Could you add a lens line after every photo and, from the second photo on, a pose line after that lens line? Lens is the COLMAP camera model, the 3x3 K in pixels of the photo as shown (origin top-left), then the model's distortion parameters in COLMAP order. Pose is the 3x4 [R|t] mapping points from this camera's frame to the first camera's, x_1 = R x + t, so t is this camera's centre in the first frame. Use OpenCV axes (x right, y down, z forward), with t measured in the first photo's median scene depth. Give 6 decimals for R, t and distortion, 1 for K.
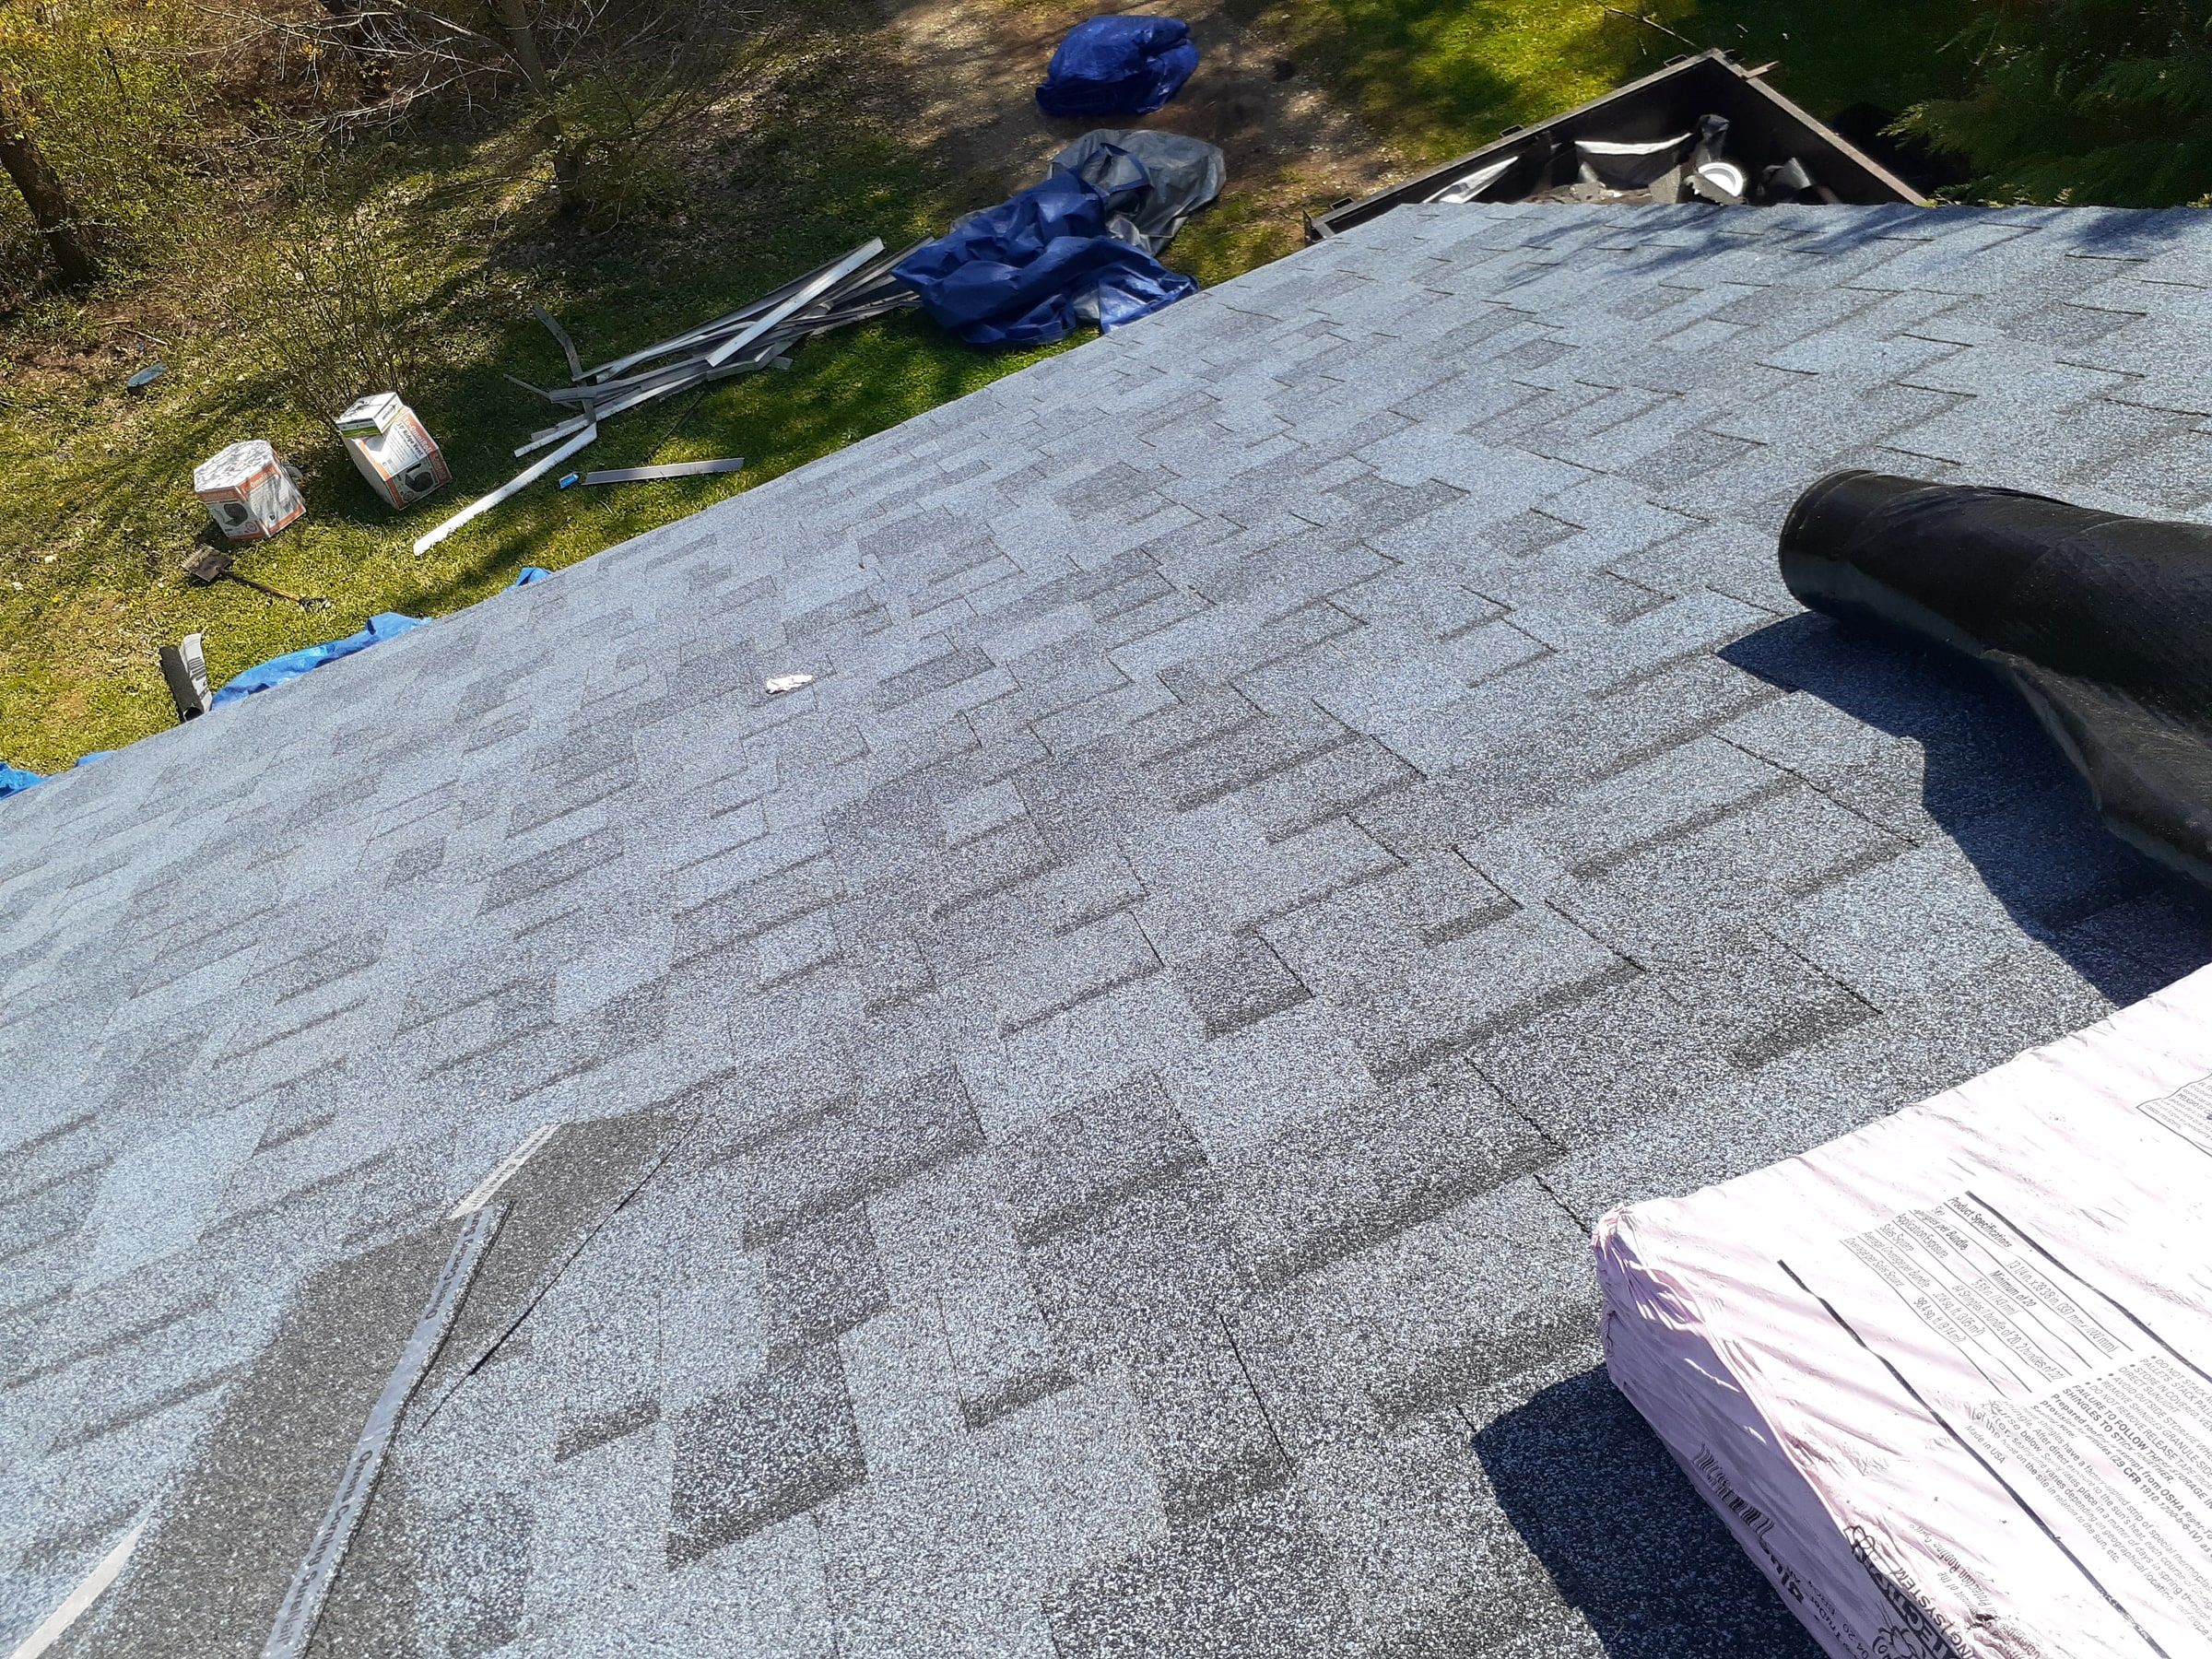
lens RADIAL K [[1722.8, 0, 1106.0], [0, 1722.8, 829.5], [0, 0, 1]] dist [0.062544, -0.102865]
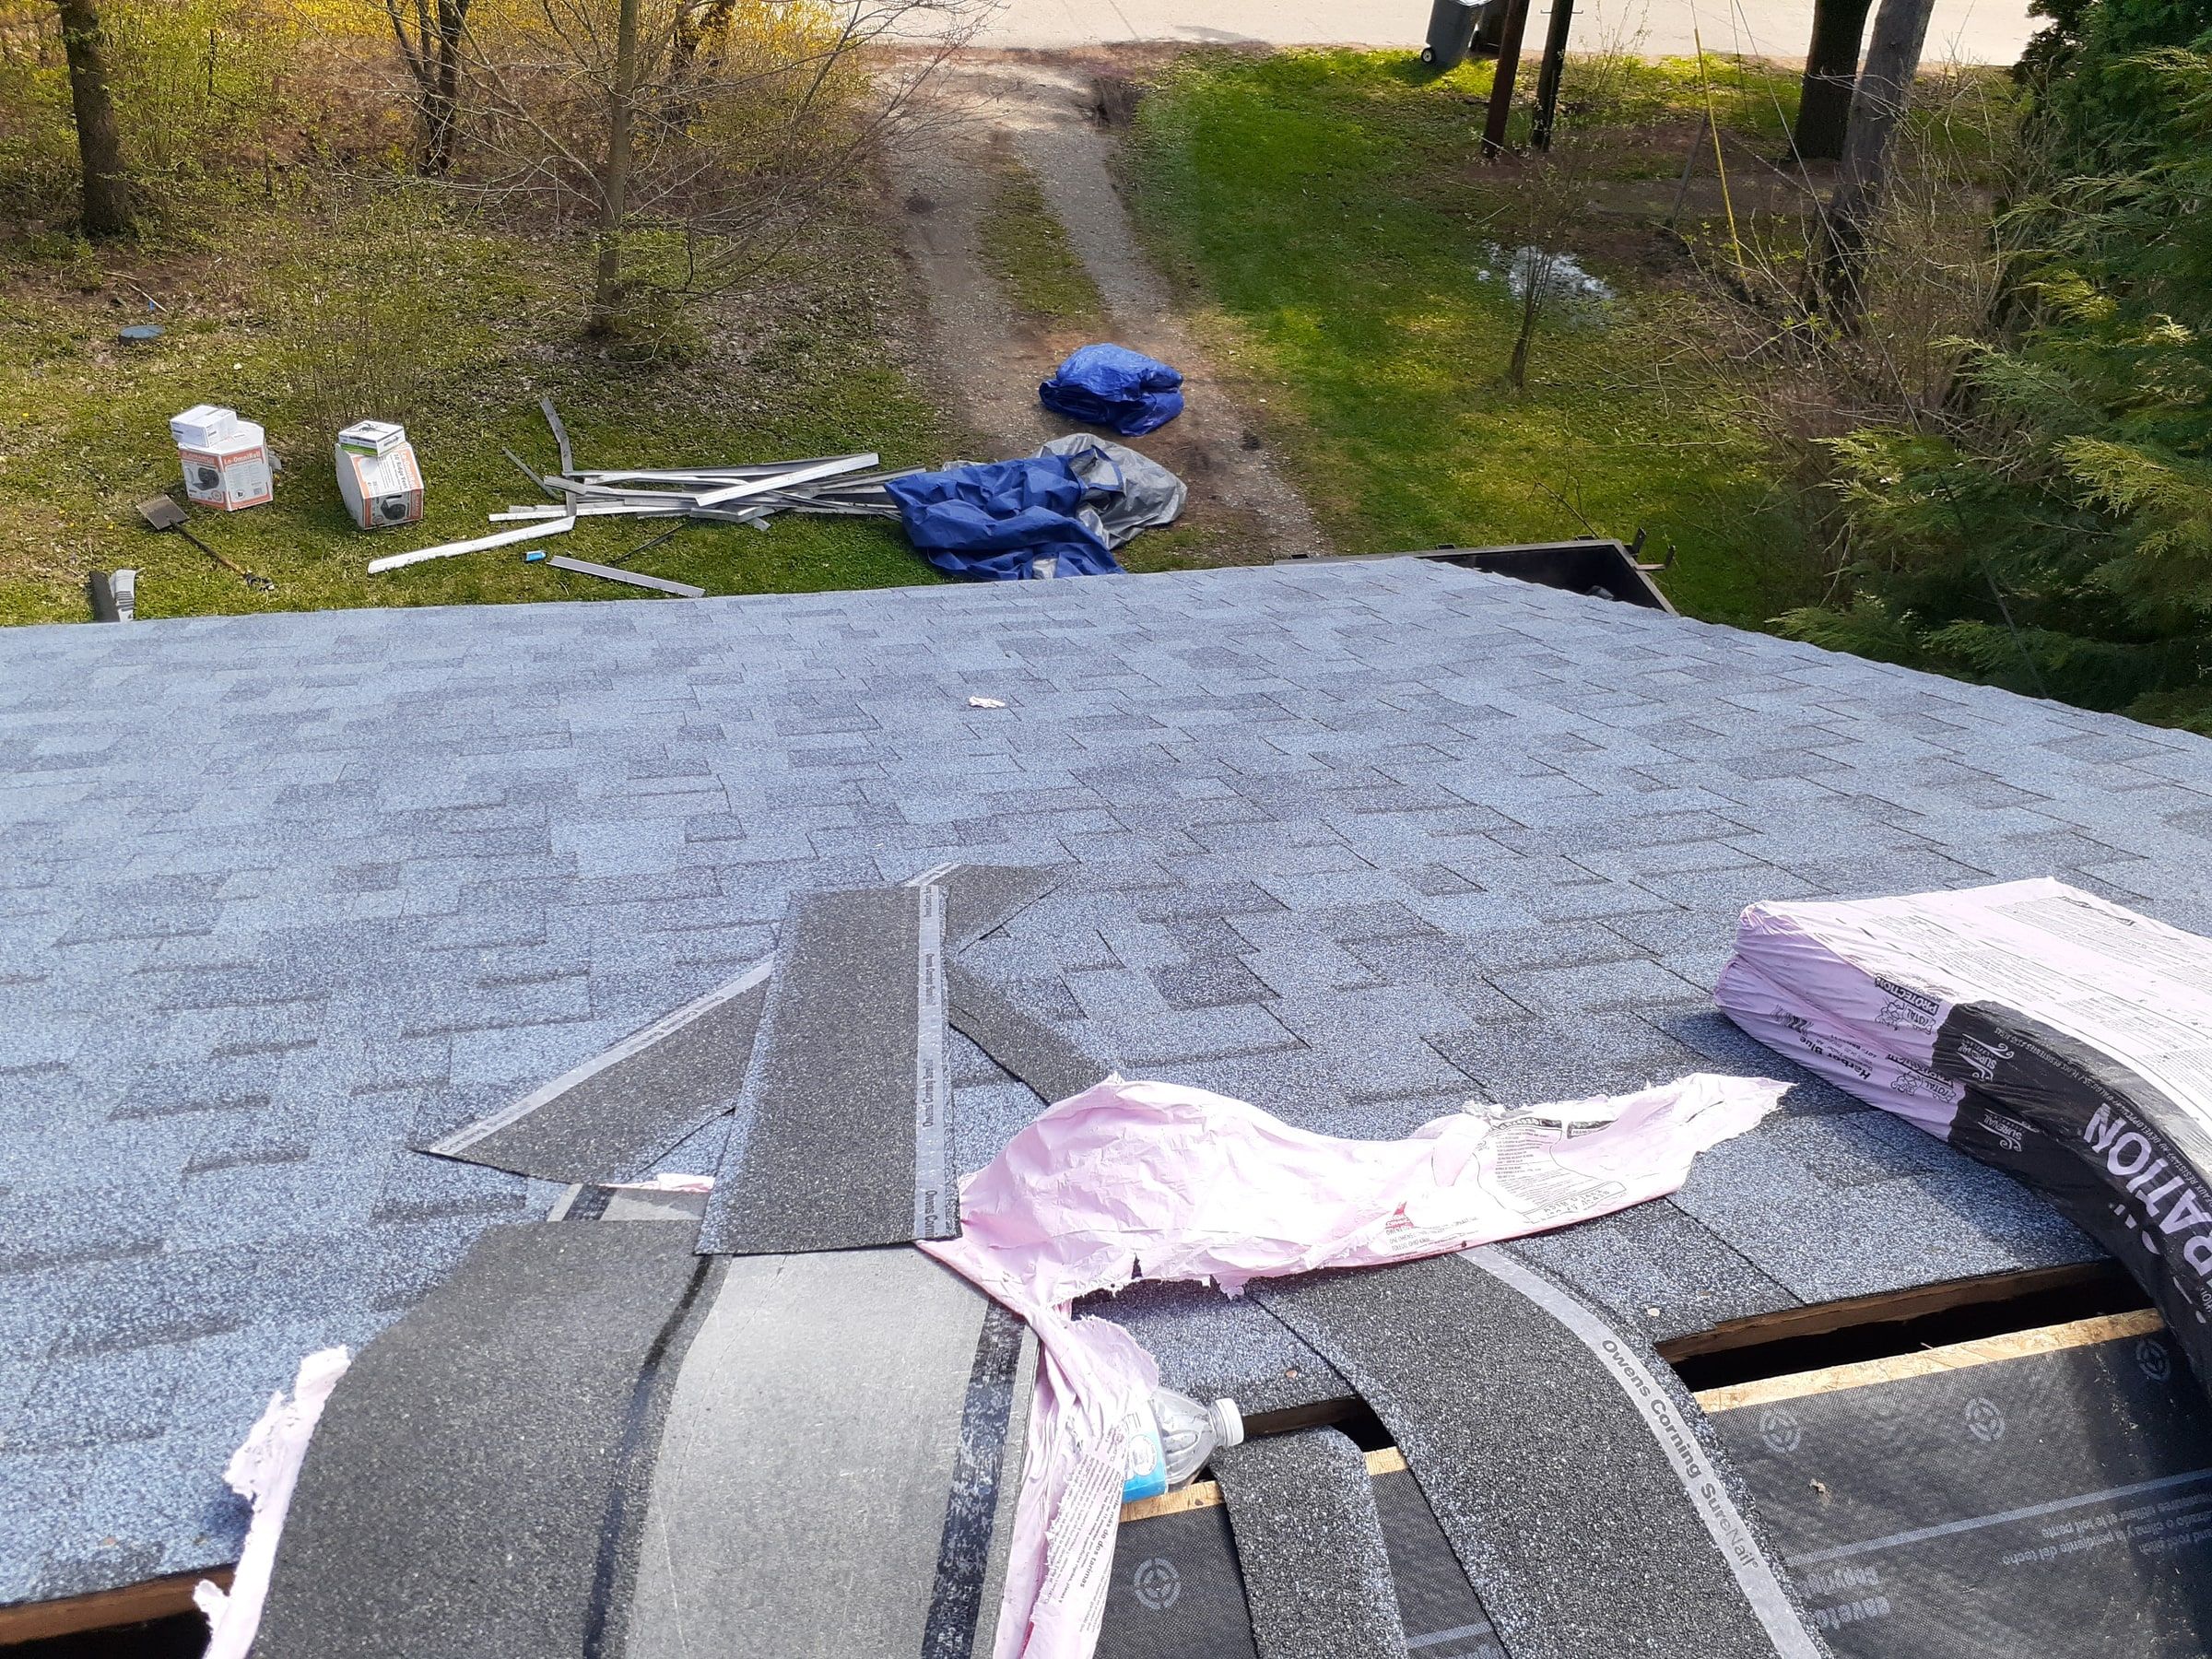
lens RADIAL K [[1722.8, 0, 1106.0], [0, 1722.8, 829.5], [0, 0, 1]] dist [0.062544, -0.102865]
pose [[0.941678, 0.313319, 0.122771, -0.058006], [-0.287354, 0.938551, -0.191178, 0.059312], [-0.175127, 0.144749, 0.973847, -0.074570]]
